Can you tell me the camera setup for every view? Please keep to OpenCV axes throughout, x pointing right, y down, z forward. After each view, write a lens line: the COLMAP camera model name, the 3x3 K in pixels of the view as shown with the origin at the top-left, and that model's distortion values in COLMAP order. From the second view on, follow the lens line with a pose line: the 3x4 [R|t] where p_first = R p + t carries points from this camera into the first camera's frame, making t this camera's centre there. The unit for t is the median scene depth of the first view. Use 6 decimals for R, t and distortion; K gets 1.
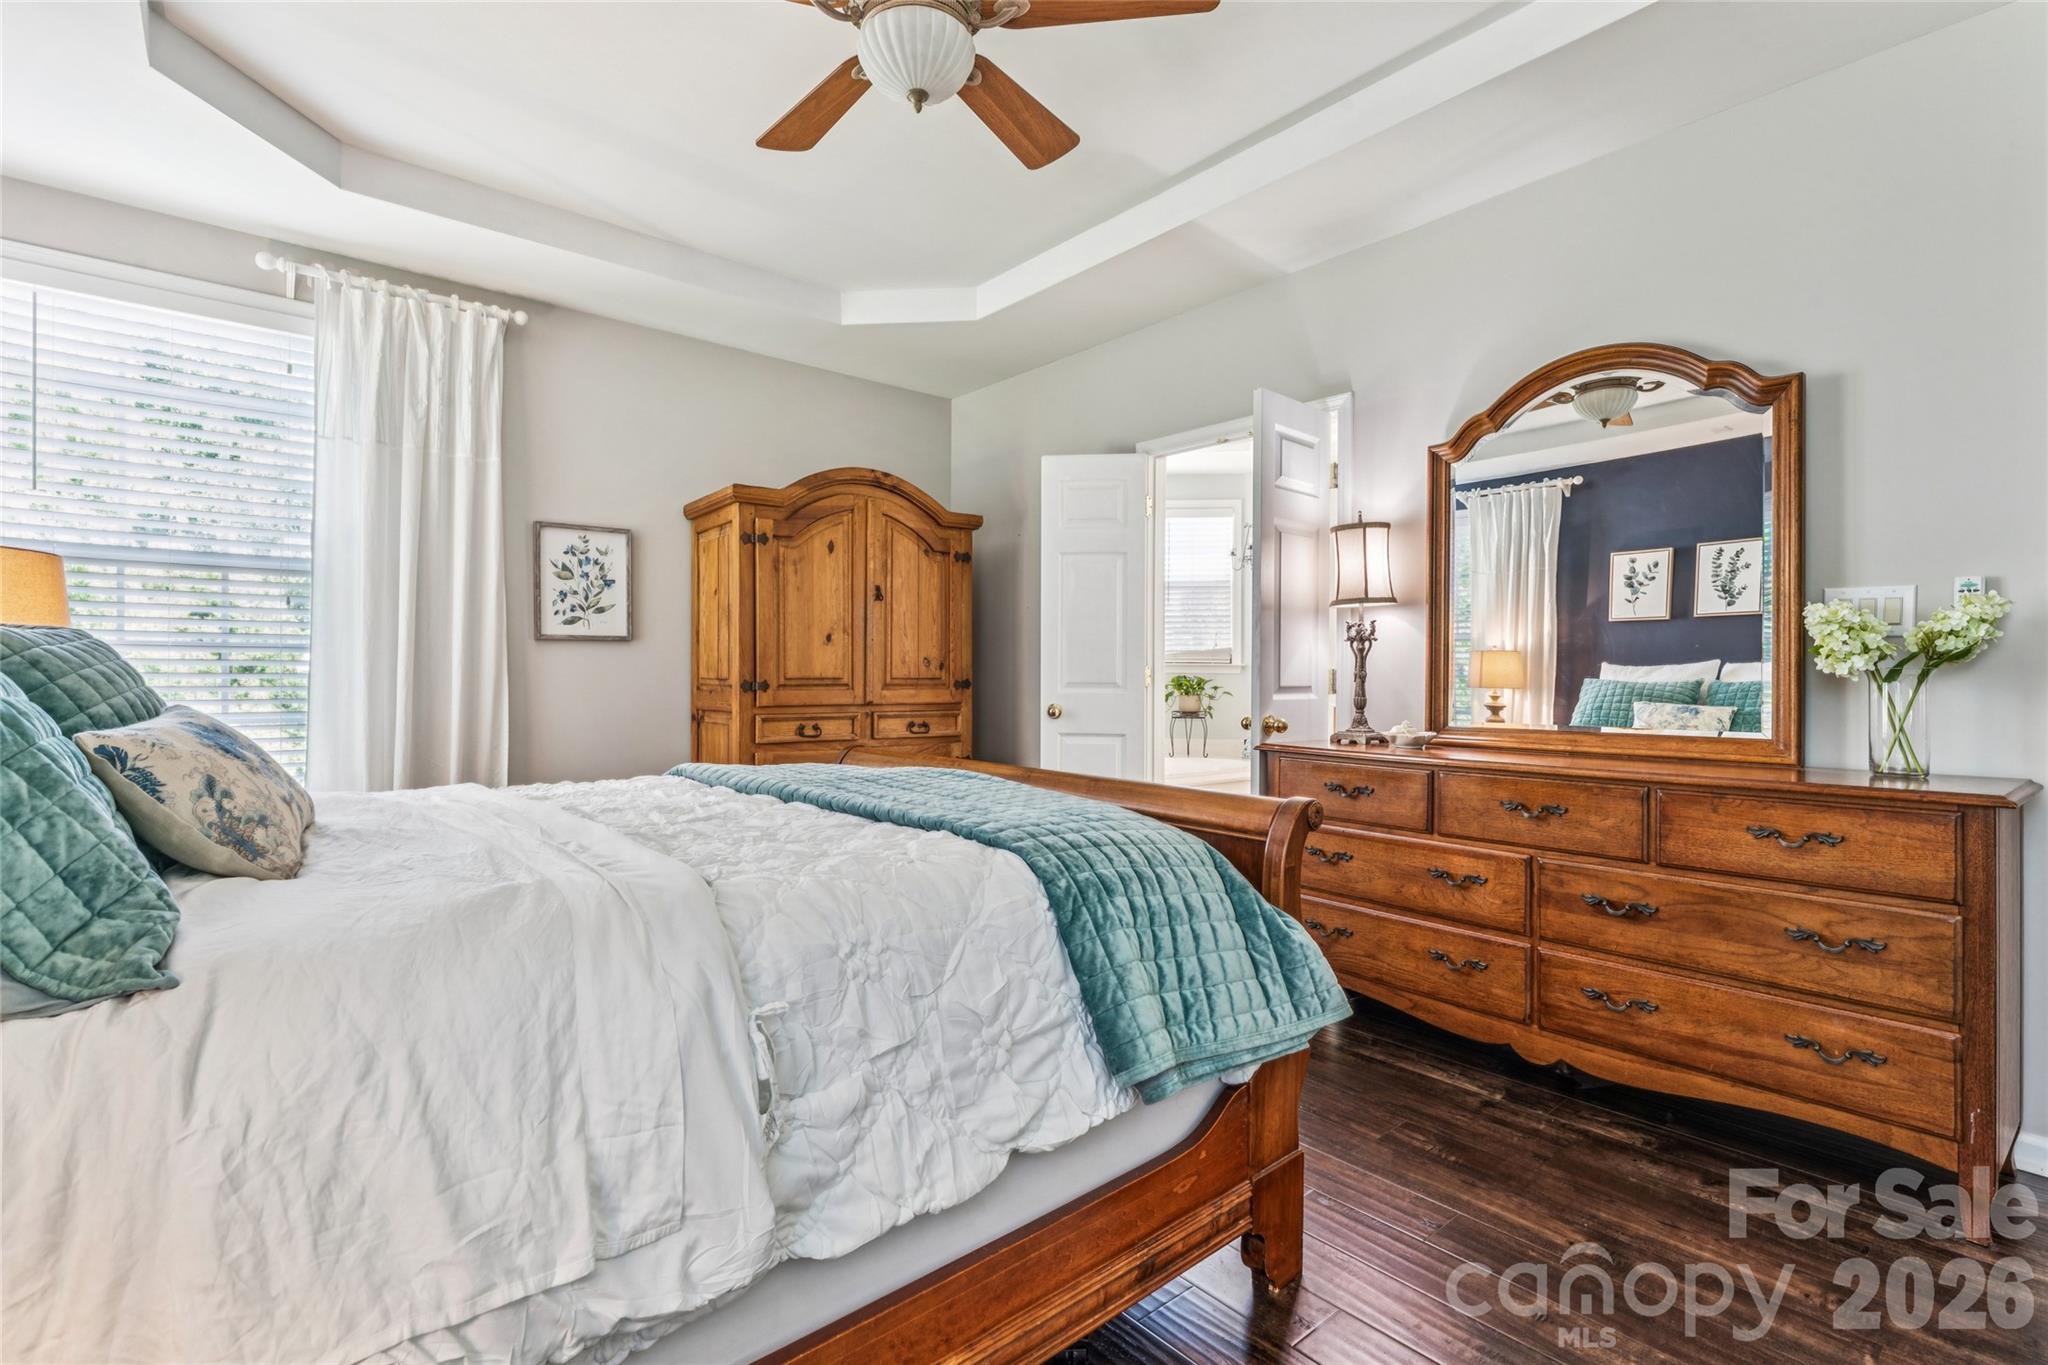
lens RADIAL K [[940.6, 0, 1021.4], [0, 940.6, 675.2], [0, 0, 1]] dist [-0.007285, 0.000827]
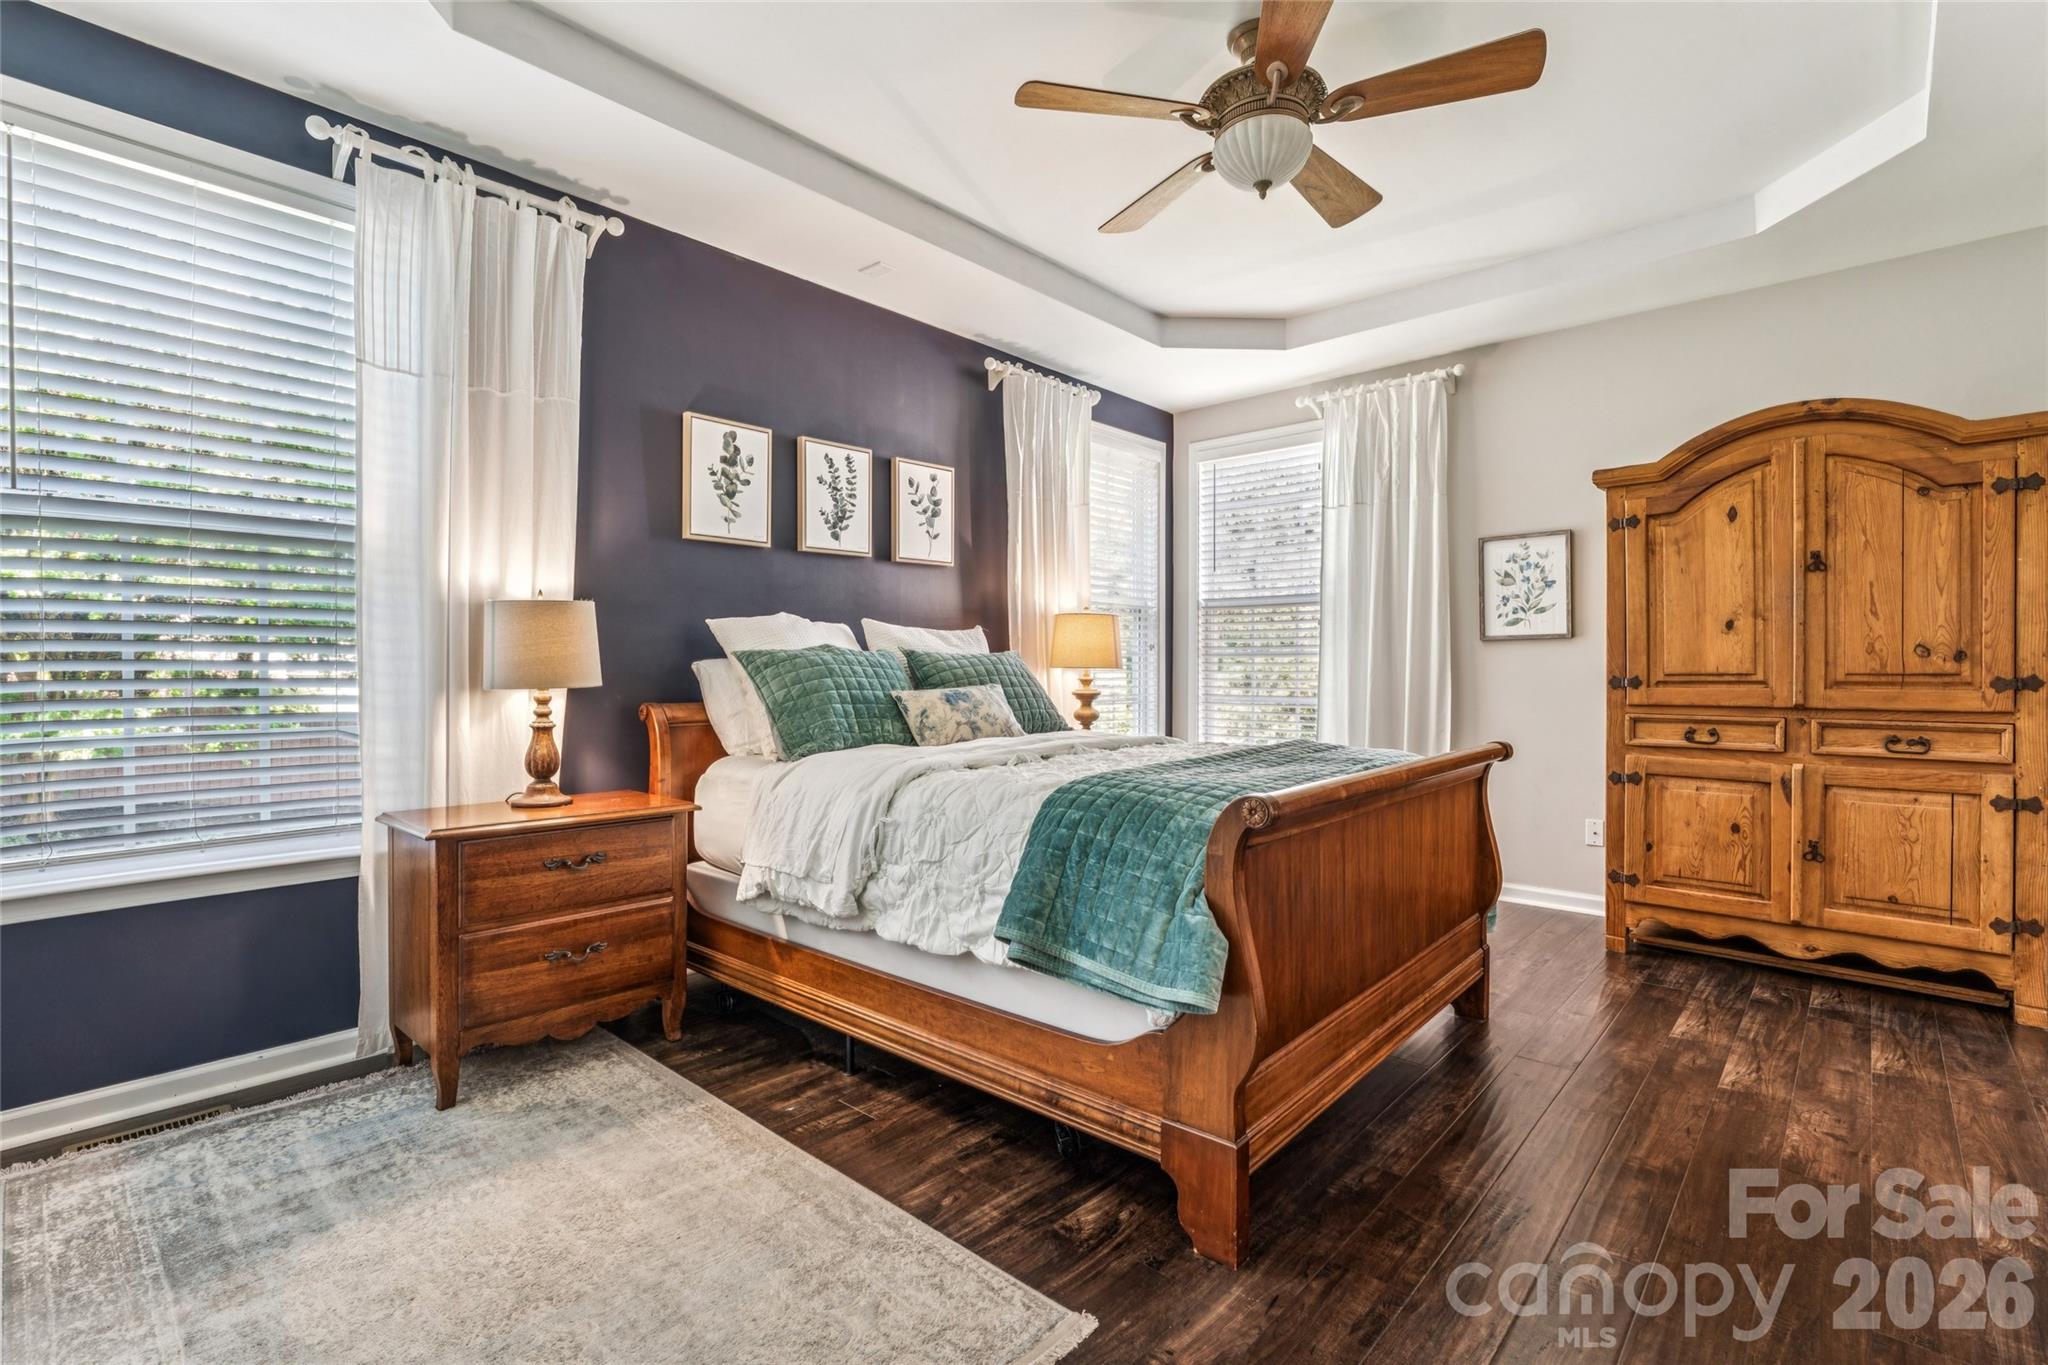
lens RADIAL K [[940.6, 0, 1014.9], [0, 940.6, 673.7], [0, 0, 1]] dist [-0.007285, 0.000827]
pose [[0.125908, -0.000699, -0.992042, 0.539827], [0.001334, 0.999999, -0.000535, 0.002483], [0.992041, -0.001256, 0.125909, 0.278175]]
